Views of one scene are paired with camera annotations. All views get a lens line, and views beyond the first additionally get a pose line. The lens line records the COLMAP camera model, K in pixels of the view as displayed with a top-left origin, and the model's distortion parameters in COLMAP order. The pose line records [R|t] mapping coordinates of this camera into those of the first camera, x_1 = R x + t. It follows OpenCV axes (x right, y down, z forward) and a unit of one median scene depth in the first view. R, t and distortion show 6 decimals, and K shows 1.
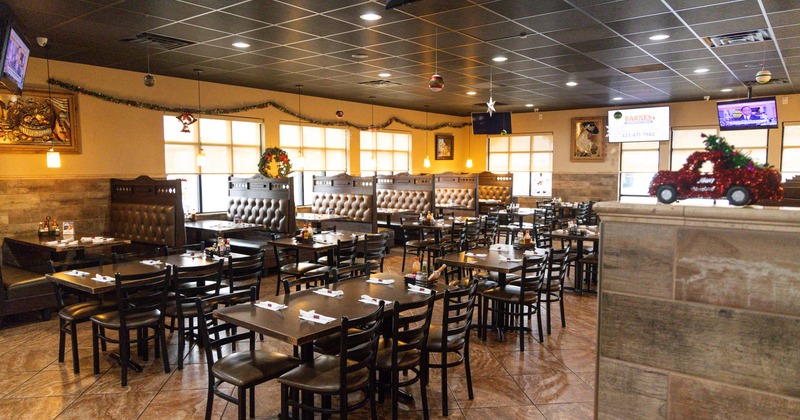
lens RADIAL K [[549.4, 0, 400.9], [0, 549.4, 209.1], [0, 0, 1]] dist [0.026851, 0.001491]
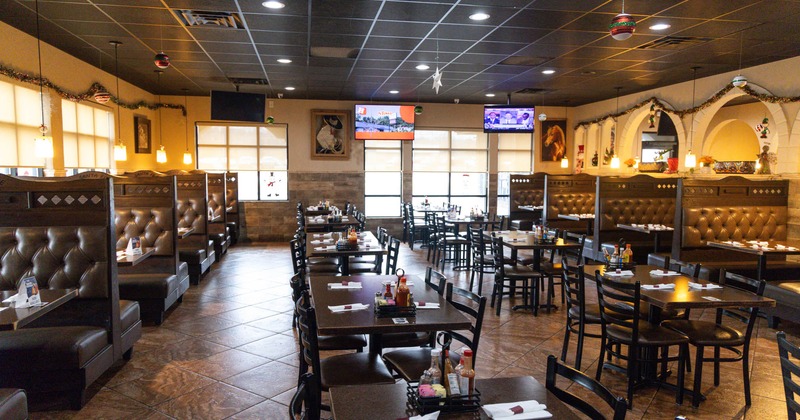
lens RADIAL K [[549.4, 0, 405.6], [0, 549.4, 211.1], [0, 0, 1]] dist [0.026851, 0.001491]
pose [[0.672228, -0.052724, 0.738464, -0.302971], [0.050675, 0.998398, 0.025154, -0.022761], [-0.738608, 0.020513, 0.673823, 0.380422]]
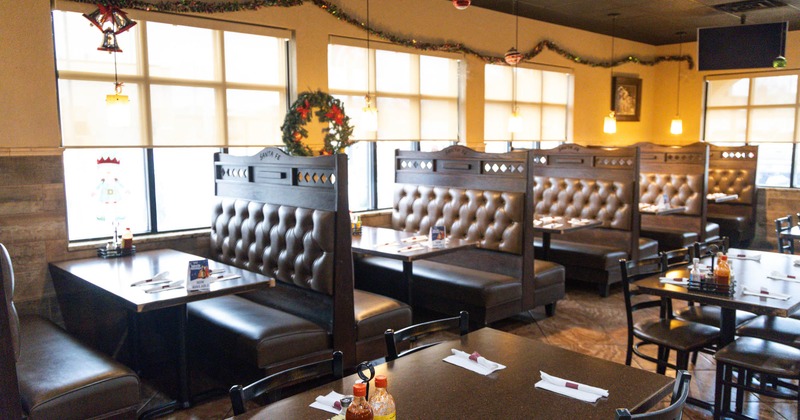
lens RADIAL K [[639.0, 0, 404.3], [0, 639.0, 212.6], [0, 0, 1]] dist [-0.002805, 0.003310]
pose [[0.989870, 0.013062, -0.141376, -0.070384], [-0.007733, 0.999241, 0.038181, -0.026919], [0.141767, -0.036701, 0.989219, 0.433997]]
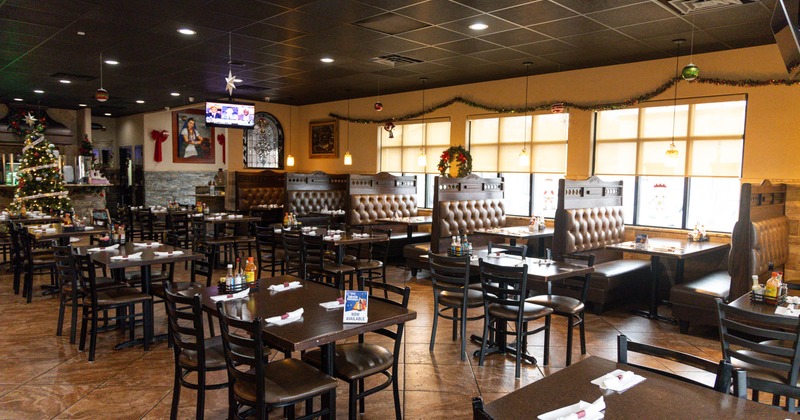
lens RADIAL K [[549.4, 0, 396.8], [0, 549.4, 212.7], [0, 0, 1]] dist [0.026851, 0.001491]
pose [[-0.128981, 0.079863, -0.988426, 0.684649], [-0.084995, 0.992193, 0.091259, -0.071911], [0.987998, 0.095782, -0.121186, 0.968856]]
